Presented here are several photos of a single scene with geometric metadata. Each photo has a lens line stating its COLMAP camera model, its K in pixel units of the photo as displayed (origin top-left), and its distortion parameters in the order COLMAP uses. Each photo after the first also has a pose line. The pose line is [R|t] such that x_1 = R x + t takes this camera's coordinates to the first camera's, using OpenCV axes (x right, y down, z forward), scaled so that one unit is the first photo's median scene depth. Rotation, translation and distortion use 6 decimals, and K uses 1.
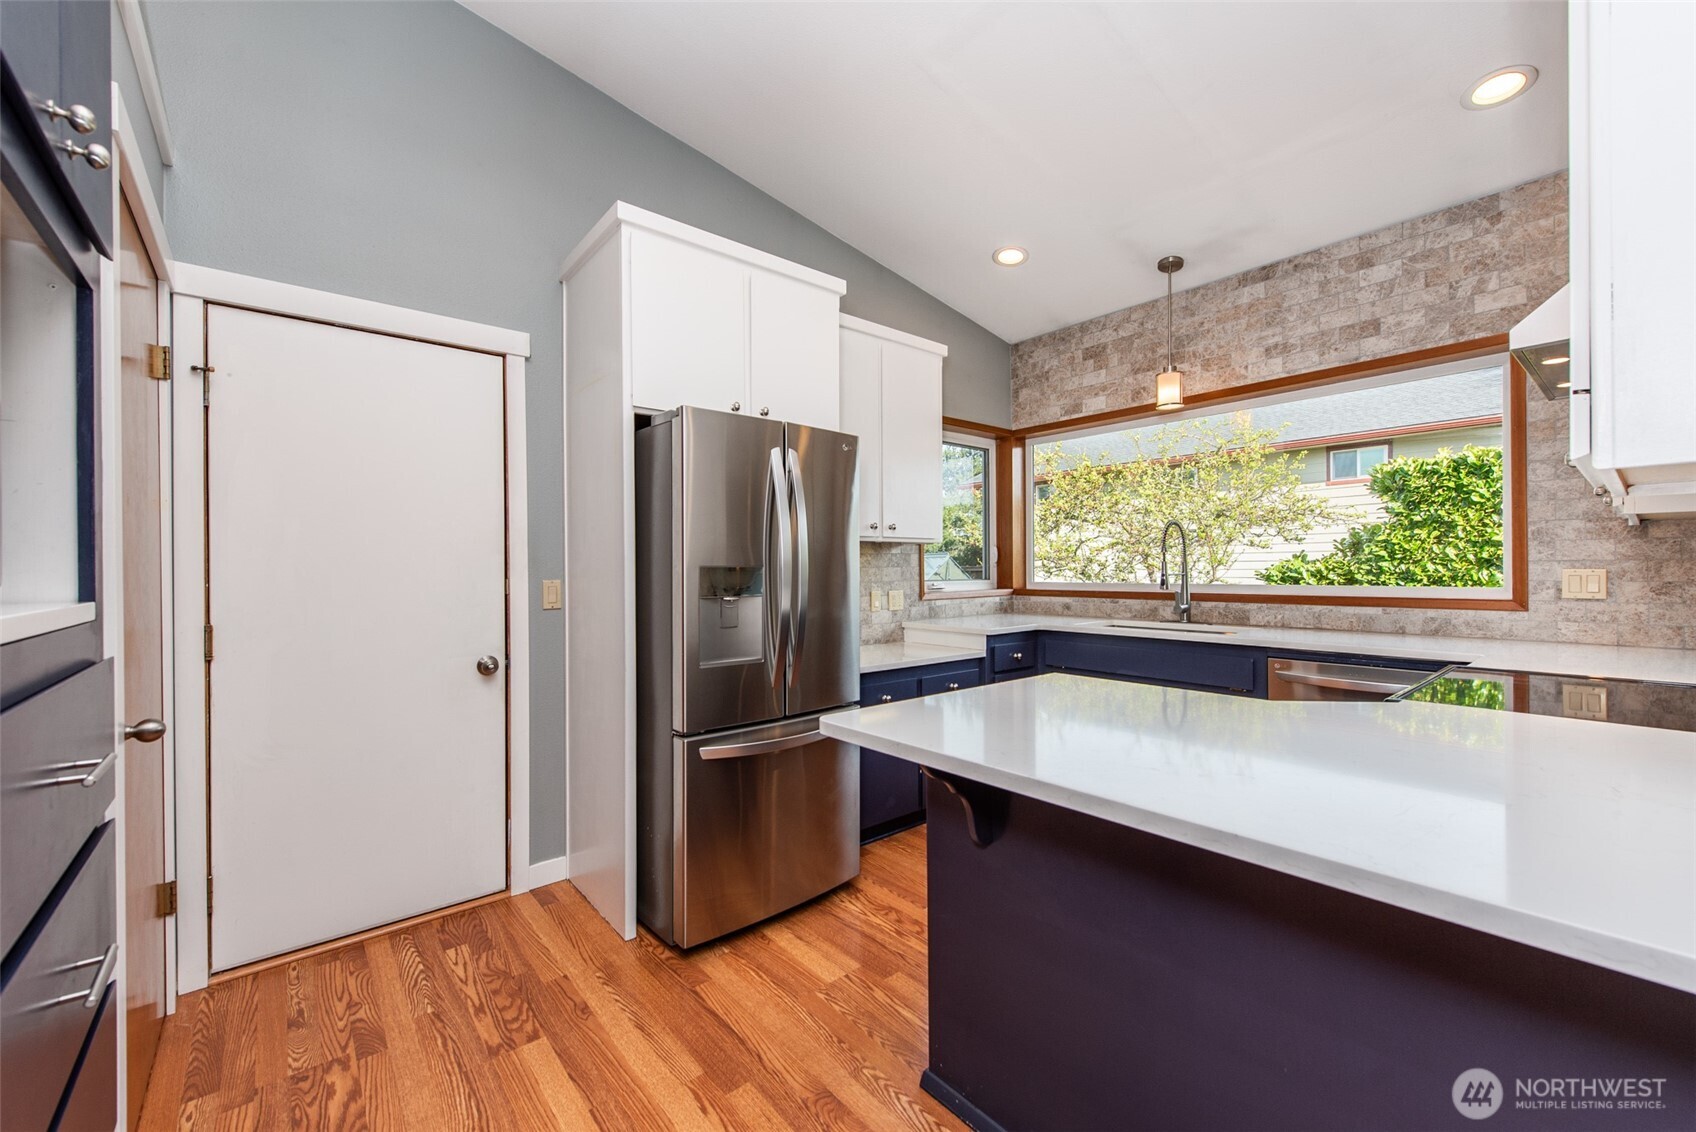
lens RADIAL K [[662.6, 0, 845.2], [0, 662.6, 569.4], [0, 0, 1]] dist [0.012440, -0.004170]
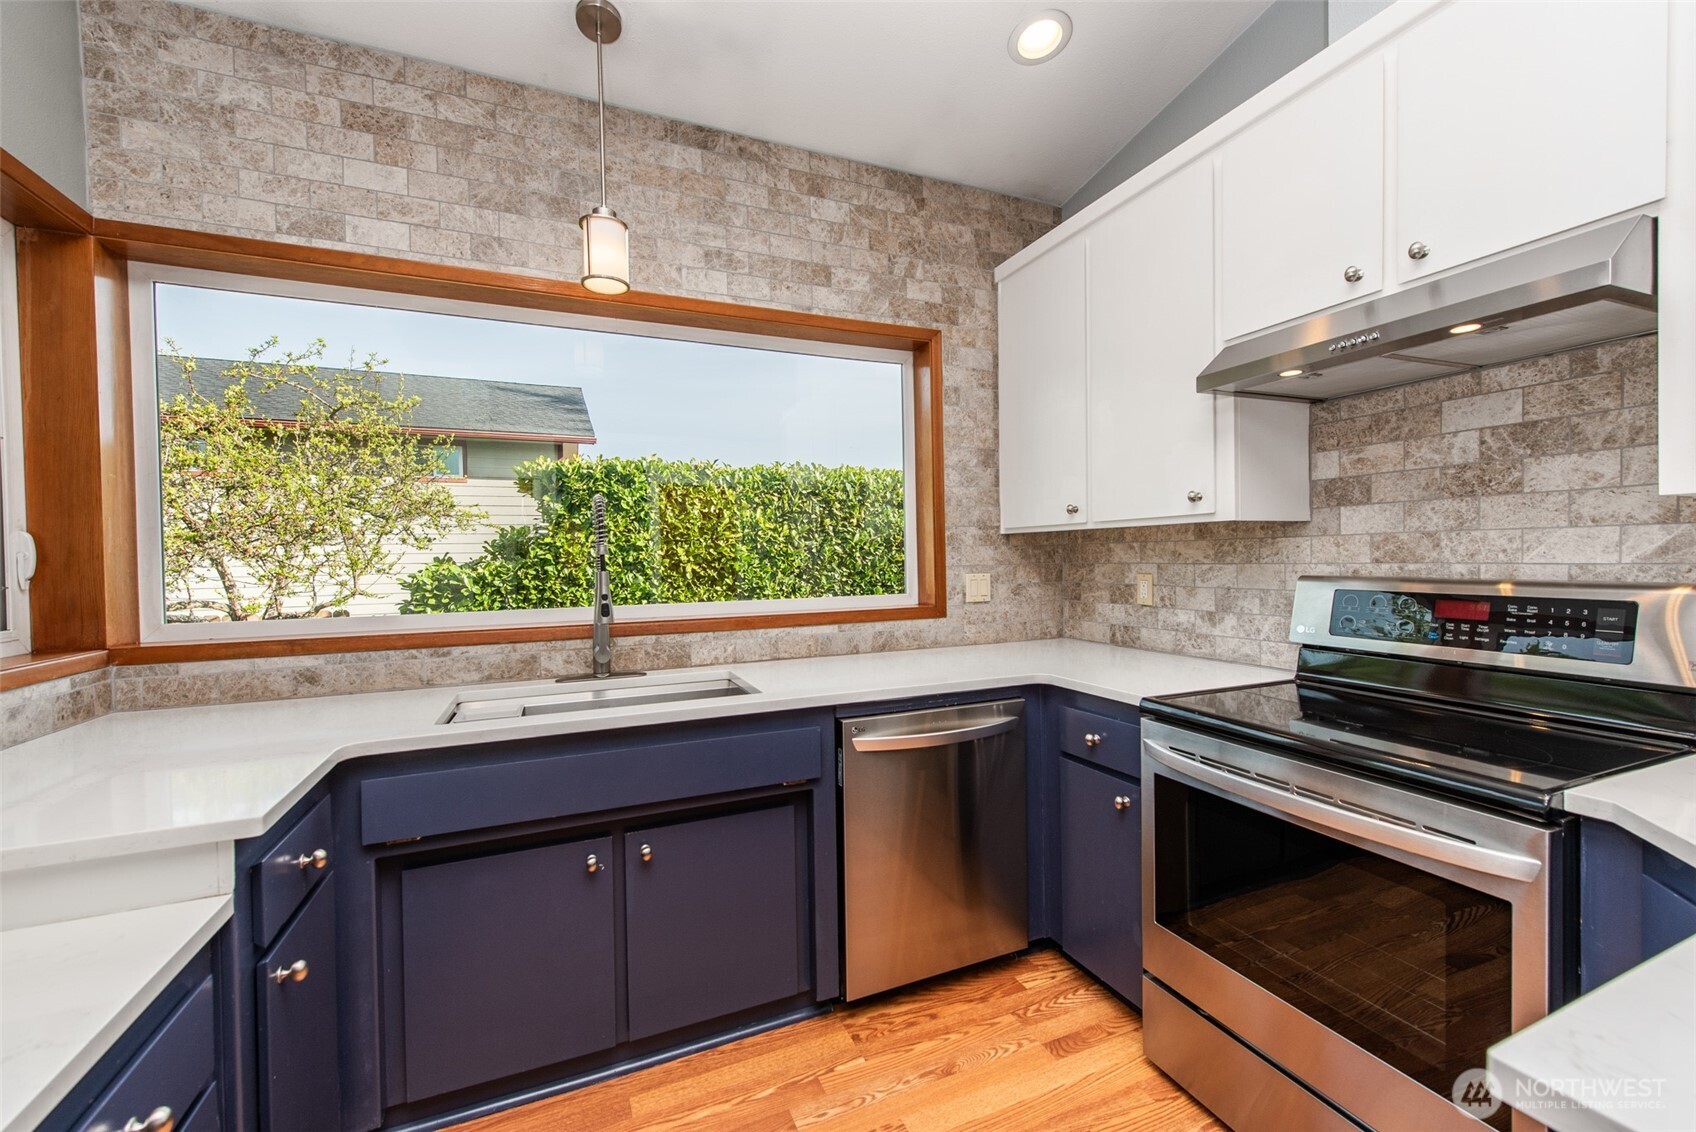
lens RADIAL K [[682.2, 0, 848.7], [0, 682.2, 572.2], [0, 0, 1]] dist [0.000610, -0.000543]
pose [[0.285980, -0.017239, 0.958081, 0.008120], [0.017531, 0.999765, 0.012757, -0.012577], [-0.958075, 0.013148, 0.286215, 0.548377]]
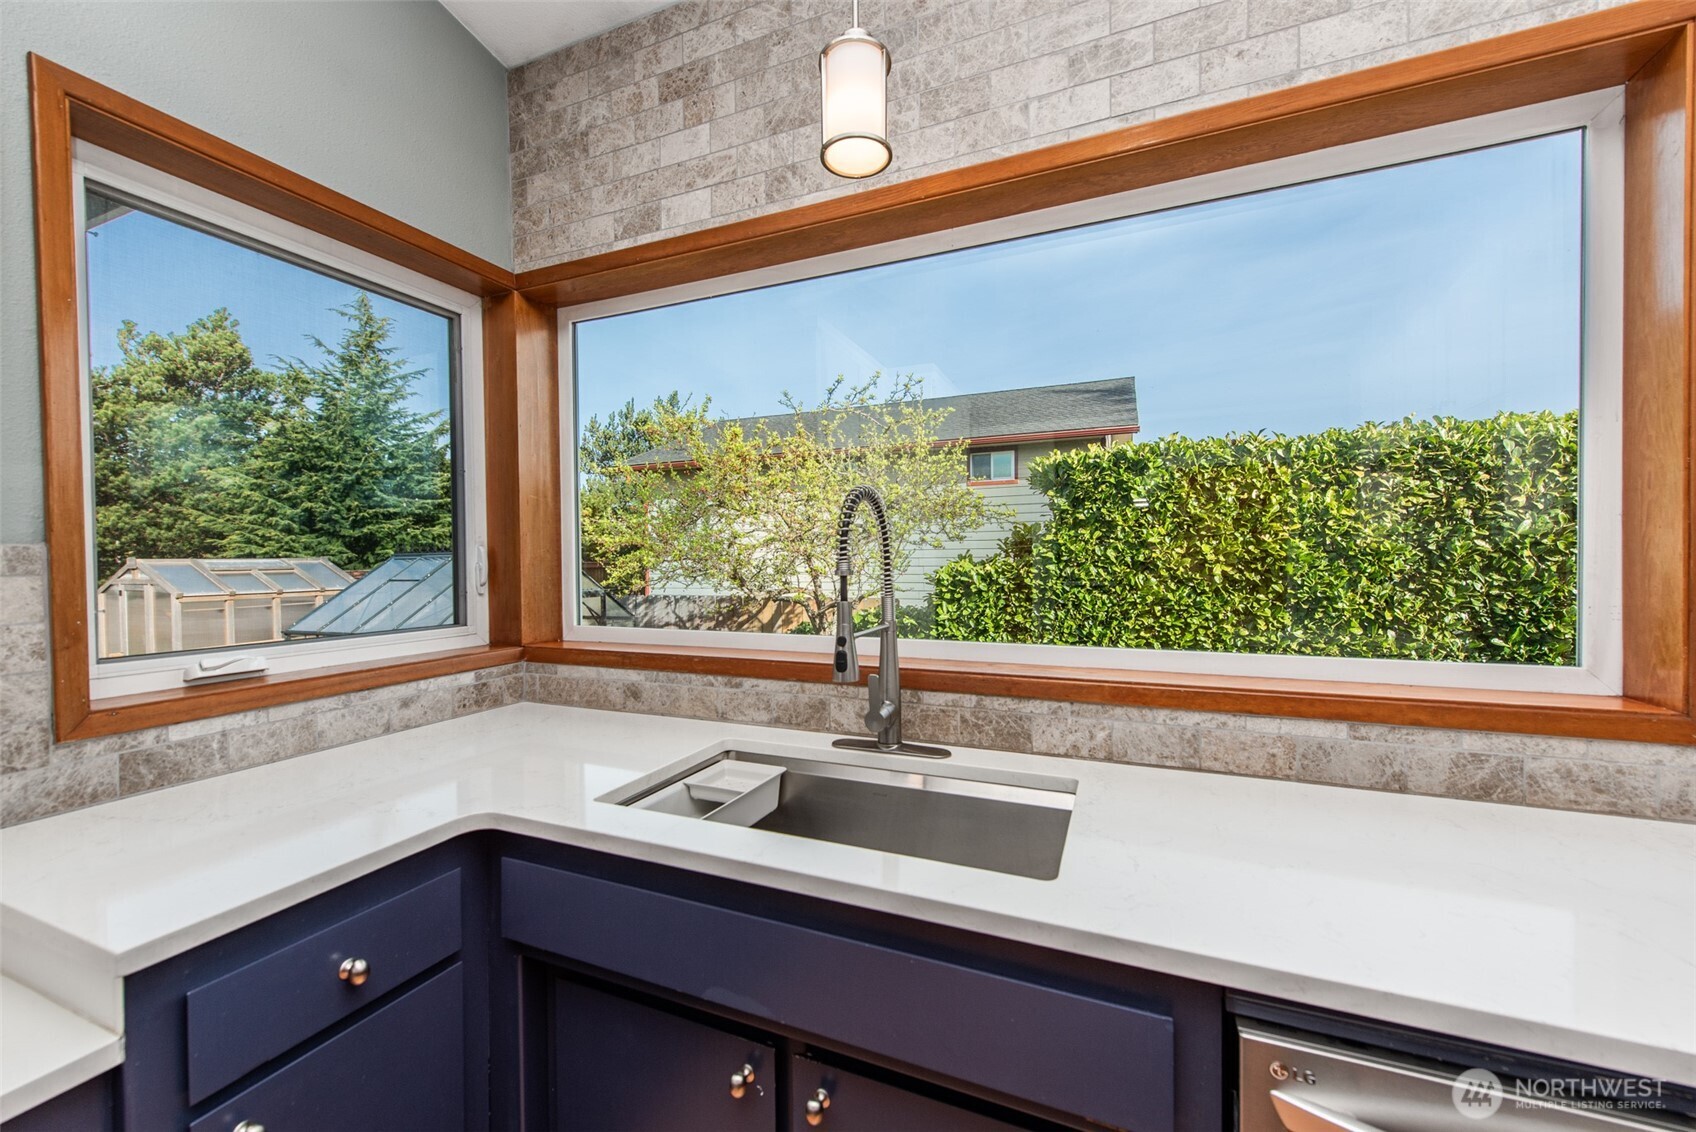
lens RADIAL K [[662.6, 0, 845.2], [0, 662.6, 569.4], [0, 0, 1]] dist [0.012440, -0.004170]
pose [[0.889258, -0.008638, 0.457324, 0.269874], [0.003923, 0.999929, 0.011260, -0.027430], [-0.457388, -0.008219, 0.889229, 0.579061]]
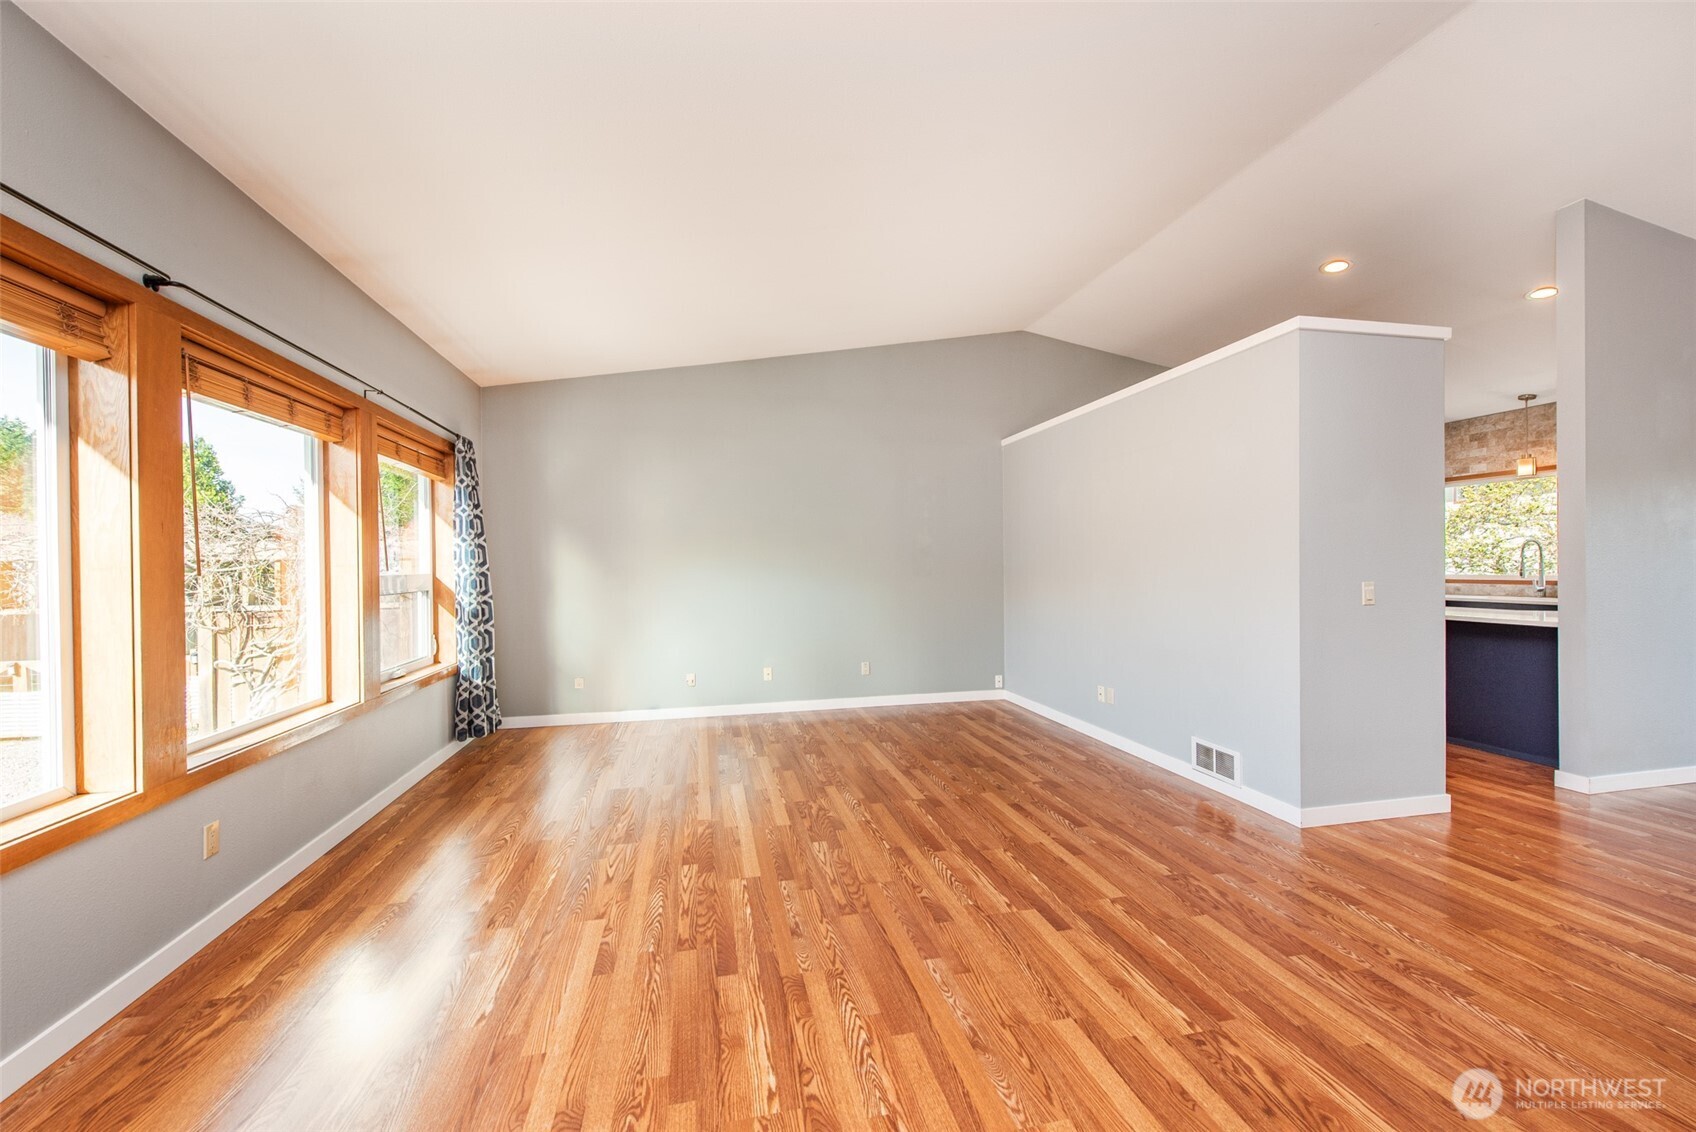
lens RADIAL K [[662.6, 0, 845.2], [0, 662.6, 569.4], [0, 0, 1]] dist [0.012440, -0.004170]
pose [[0.891937, 0.000241, -0.452159, -0.283663], [0.002810, 0.999978, 0.006076, -0.008518], [0.452150, -0.006690, 0.891917, -1.212593]]
